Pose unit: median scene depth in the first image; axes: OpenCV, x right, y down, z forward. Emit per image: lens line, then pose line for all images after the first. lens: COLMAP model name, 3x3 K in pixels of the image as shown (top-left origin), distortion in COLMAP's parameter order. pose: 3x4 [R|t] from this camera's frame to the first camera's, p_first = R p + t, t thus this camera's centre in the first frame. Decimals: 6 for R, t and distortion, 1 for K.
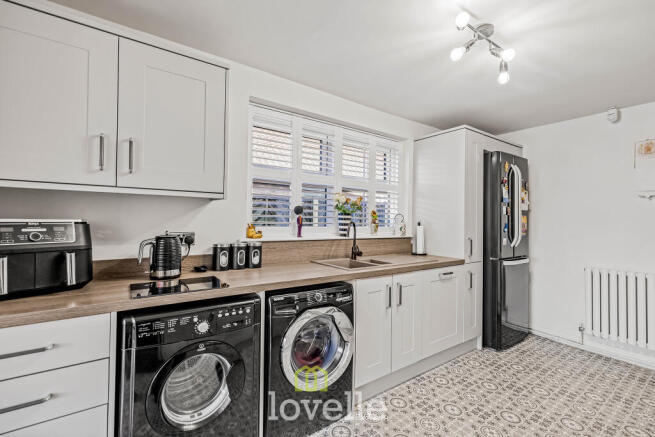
lens RADIAL K [[284.5, 0, 327.2], [0, 284.5, 216.1], [0, 0, 1]] dist [0.003023, 0.000285]
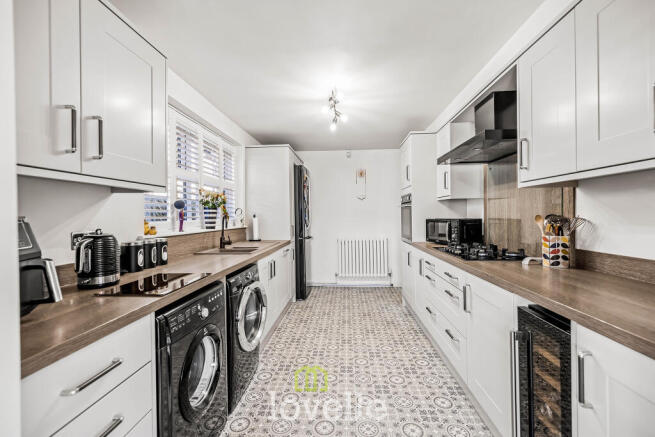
lens RADIAL K [[284.5, 0, 327.0], [0, 284.5, 215.9], [0, 0, 1]] dist [0.003023, 0.000285]
pose [[0.623359, -0.024336, 0.781557, -0.556412], [0.009039, 0.999673, 0.023918, 0.000412], [-0.781884, -0.007845, 0.623375, -0.019606]]
